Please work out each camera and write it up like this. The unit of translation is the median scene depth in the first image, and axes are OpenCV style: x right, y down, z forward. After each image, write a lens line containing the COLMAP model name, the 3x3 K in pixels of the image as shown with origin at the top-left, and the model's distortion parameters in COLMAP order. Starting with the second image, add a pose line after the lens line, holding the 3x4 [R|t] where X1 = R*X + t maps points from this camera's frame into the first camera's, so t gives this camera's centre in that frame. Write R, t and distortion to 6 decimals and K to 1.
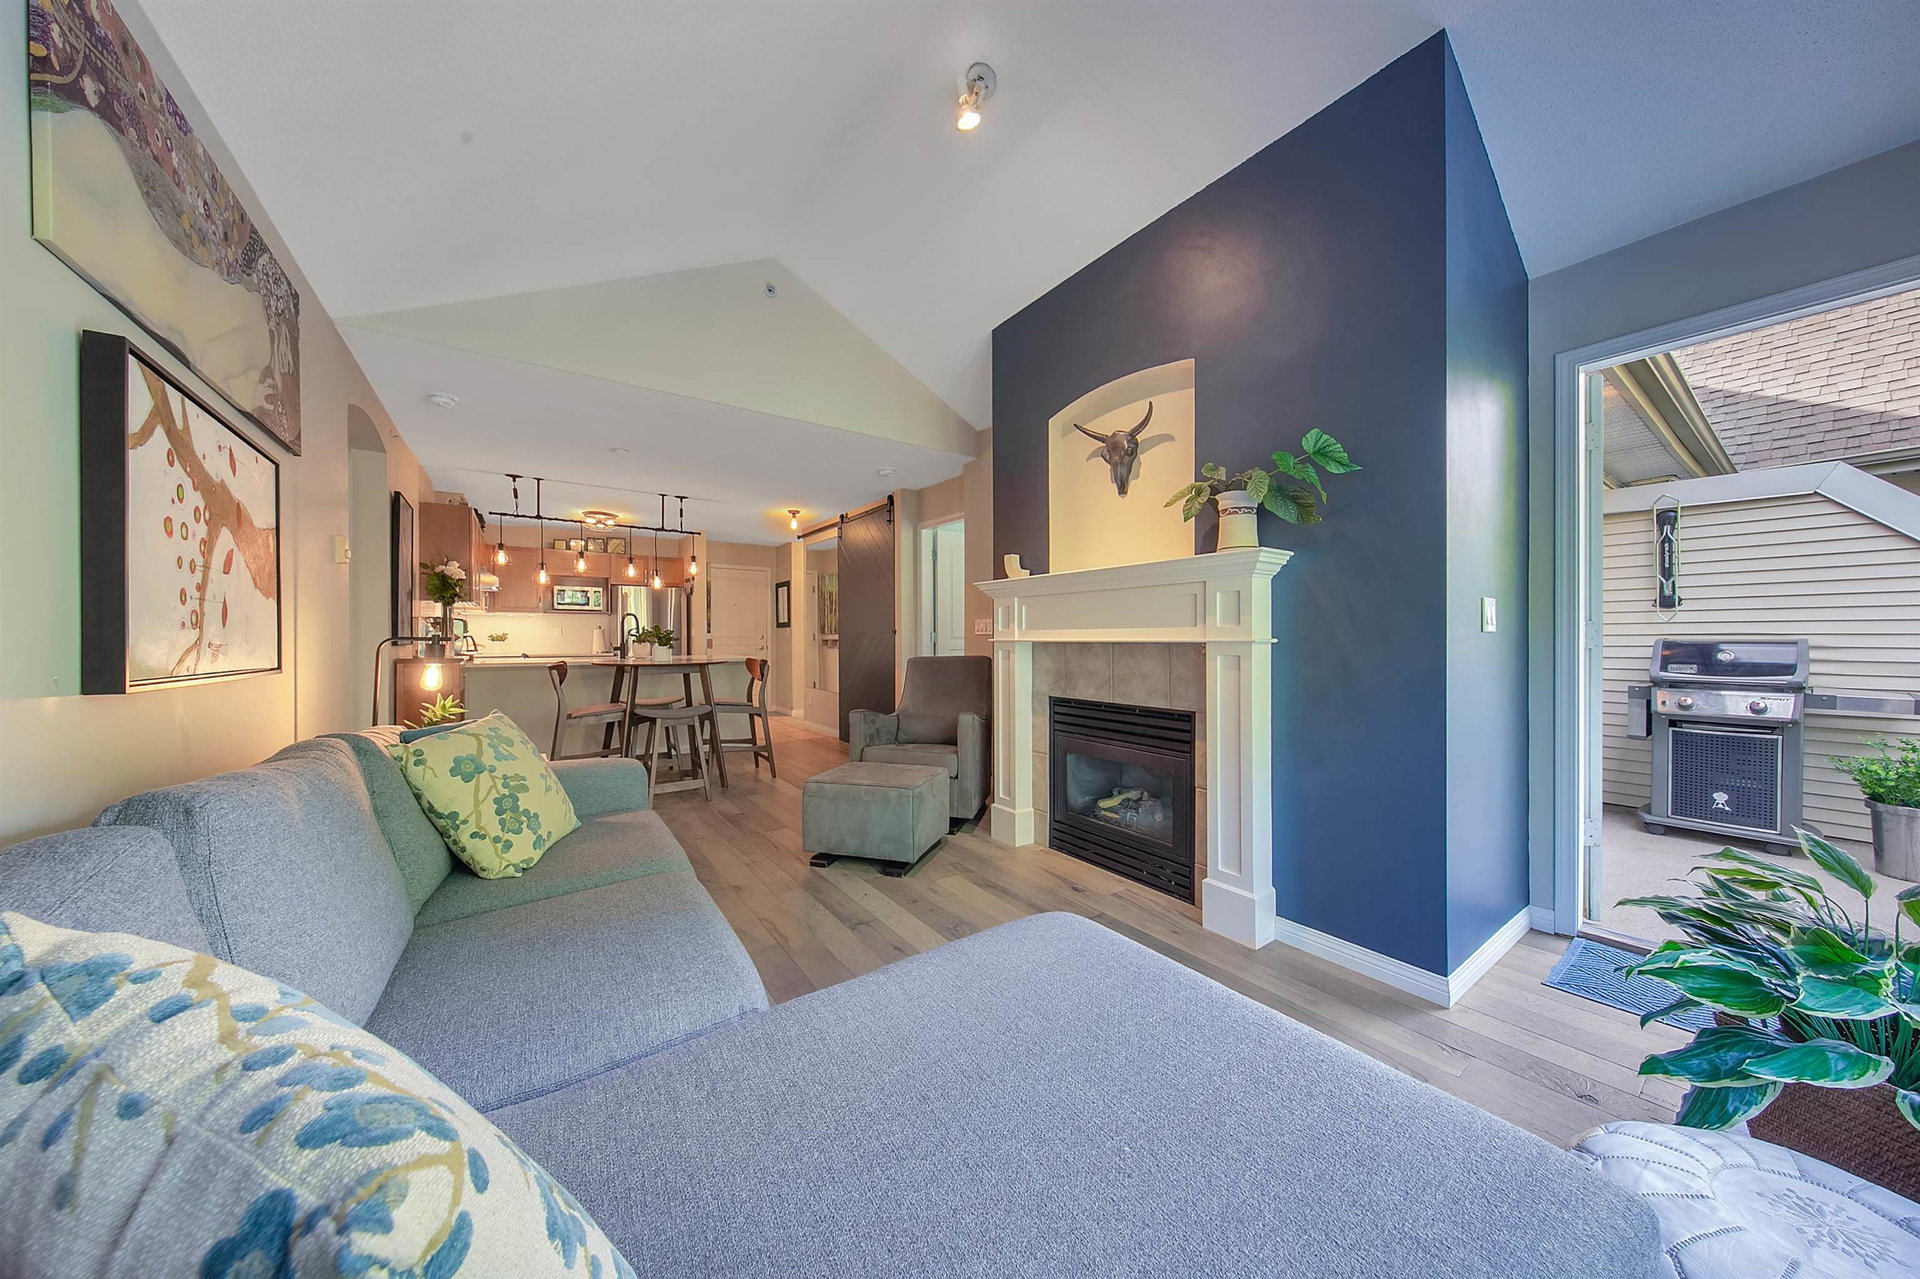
lens RADIAL K [[620.9, 0, 958.6], [0, 620.9, 639.4], [0, 0, 1]] dist [-0.001046, -0.001491]
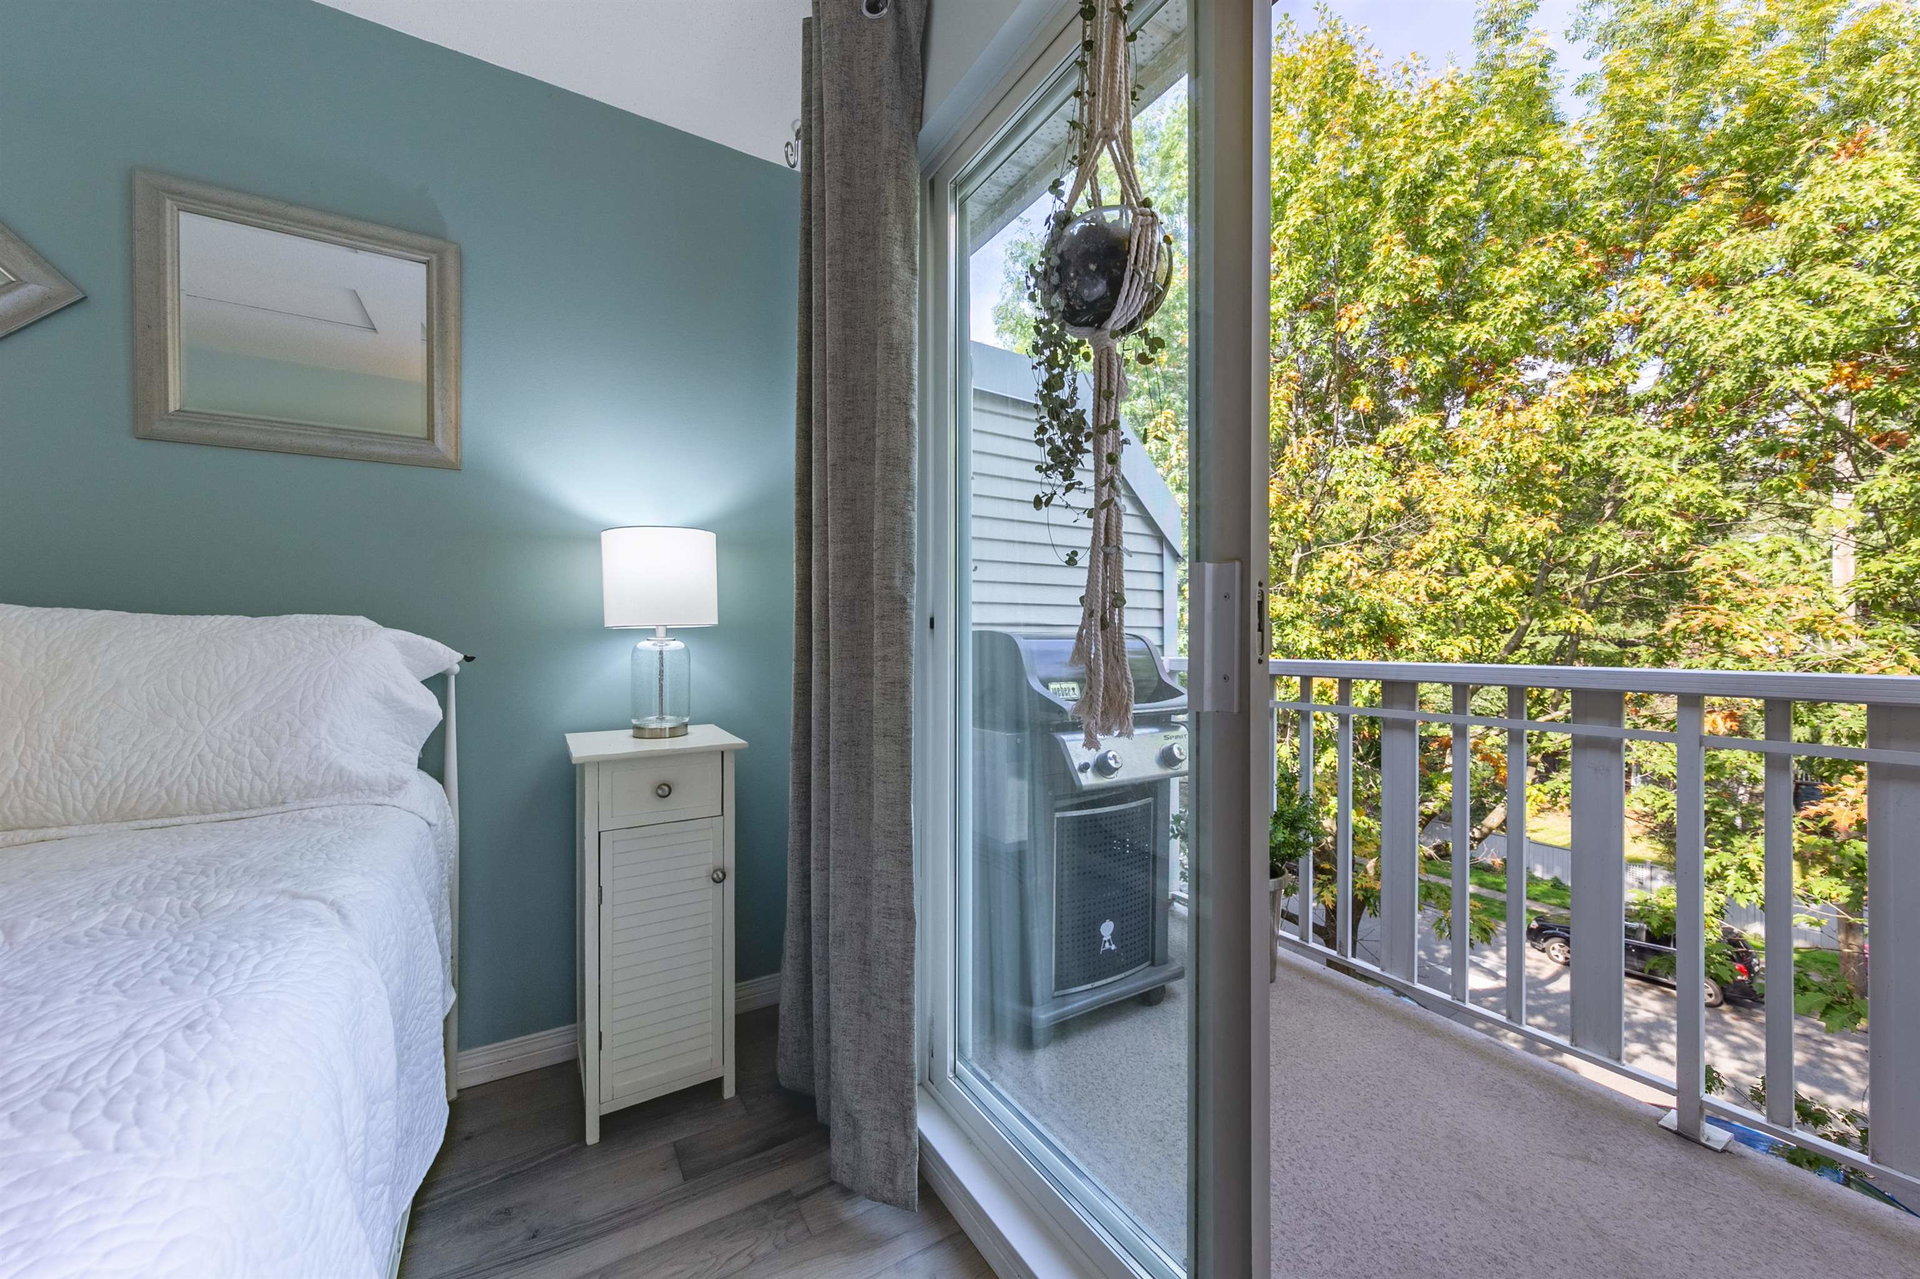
lens RADIAL K [[703.4, 0, 951.5], [0, 703.4, 637.4], [0, 0, 1]] dist [-0.009919, 0.000945]
pose [[0.068714, -0.000020, 0.997636, 0.540480], [-0.002016, 0.999998, 0.000159, 0.002617], [-0.997634, -0.002022, 0.068713, 0.954245]]
